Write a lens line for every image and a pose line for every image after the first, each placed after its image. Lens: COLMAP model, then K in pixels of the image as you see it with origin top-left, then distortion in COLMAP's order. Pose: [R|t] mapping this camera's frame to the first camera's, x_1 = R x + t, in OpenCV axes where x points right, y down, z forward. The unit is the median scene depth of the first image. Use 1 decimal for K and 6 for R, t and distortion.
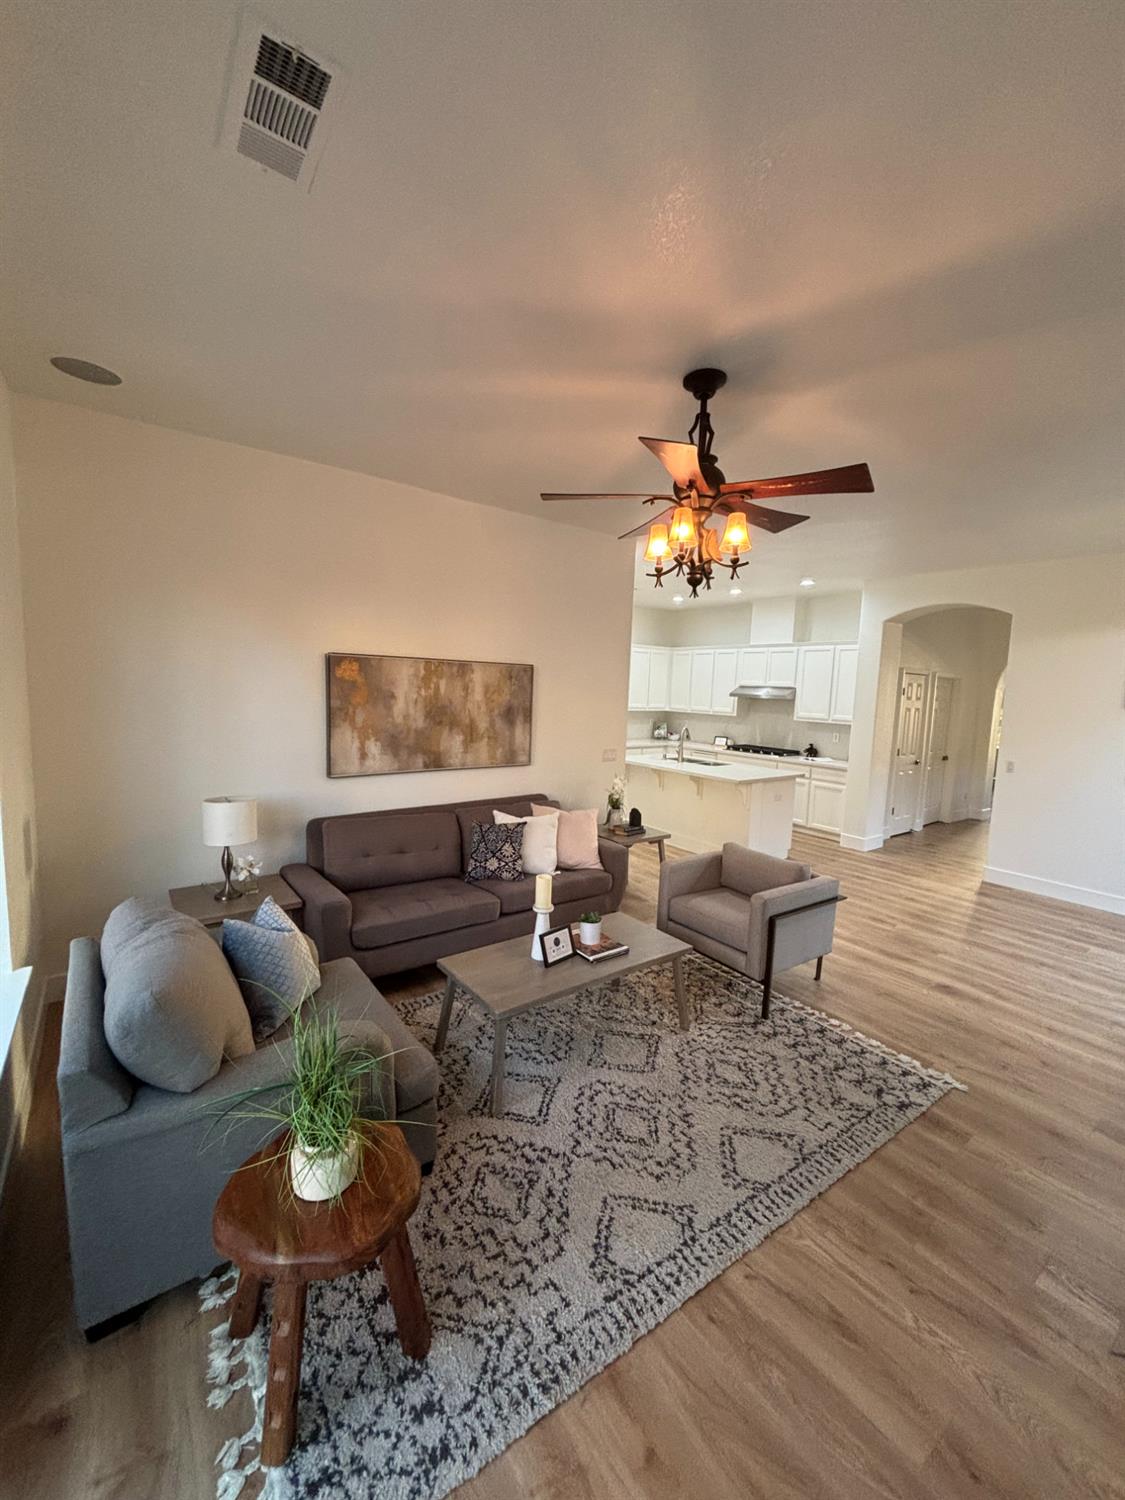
lens RADIAL K [[609.6, 0, 564.9], [0, 609.6, 745.6], [0, 0, 1]] dist [-0.002986, -0.000359]
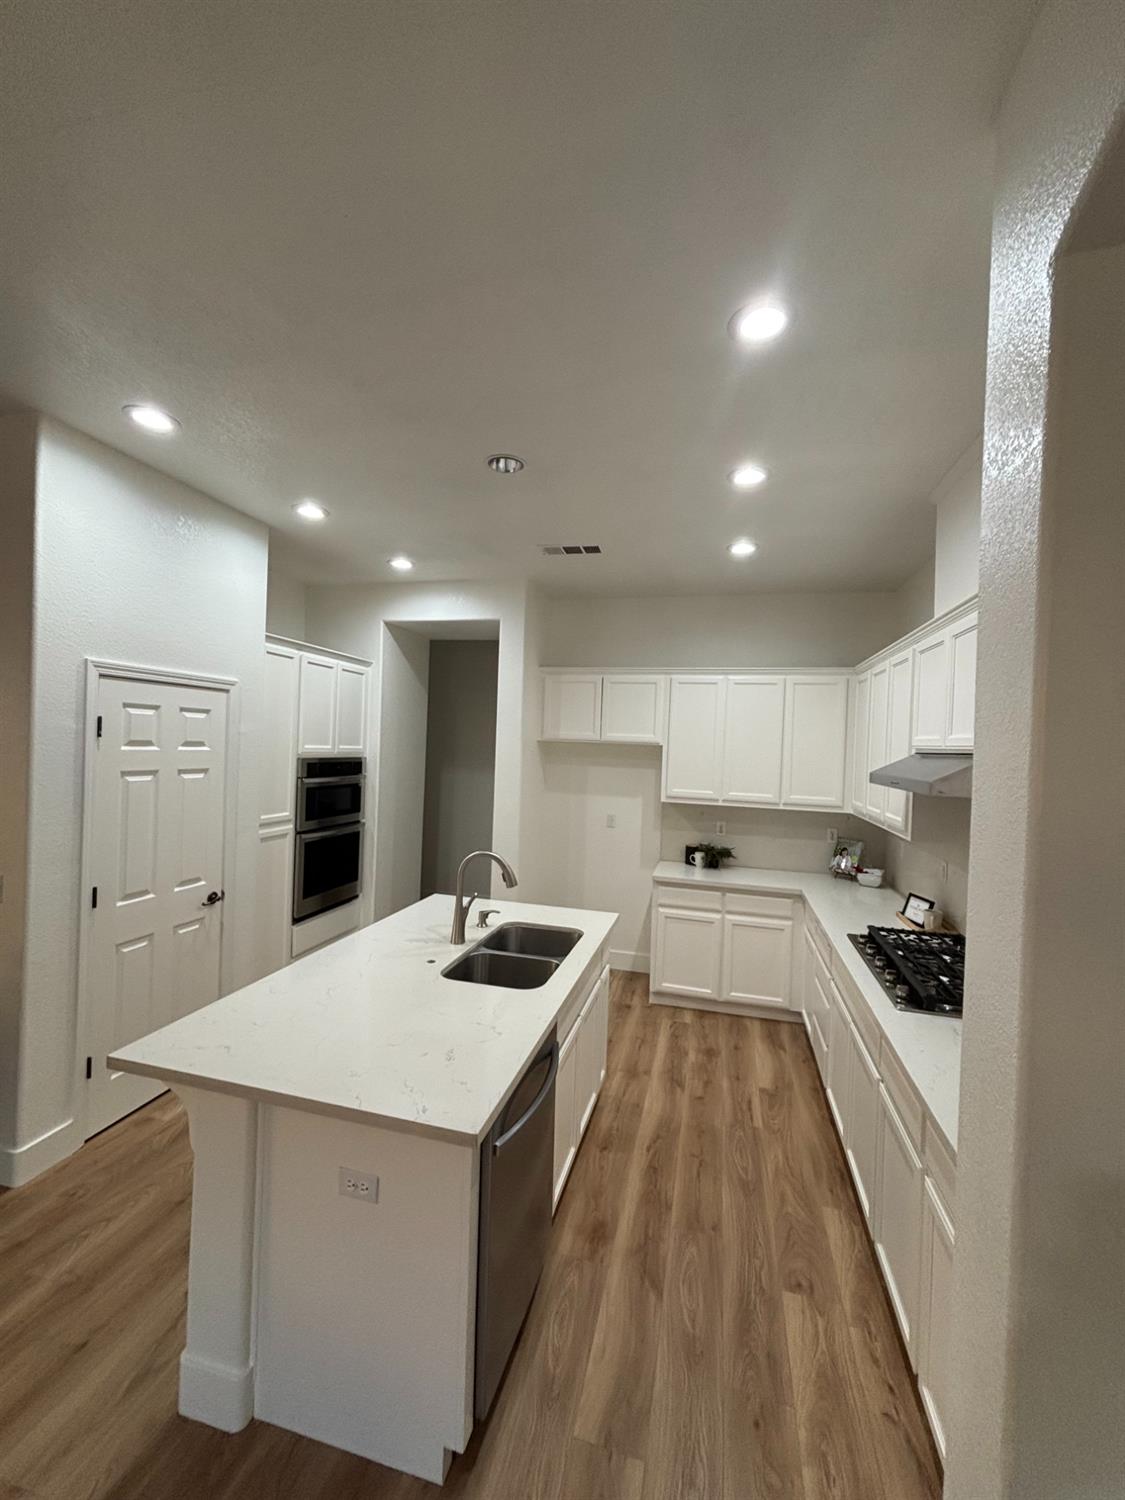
lens RADIAL K [[602.1, 0, 562.5], [0, 602.1, 750.0], [0, 0, 1]] dist [0.000703, -0.000458]
pose [[0.616891, -0.011616, -0.786963, 0.666231], [-0.089920, 0.992304, -0.085134, -0.083147], [0.781895, 0.123282, 0.611099, 1.006439]]
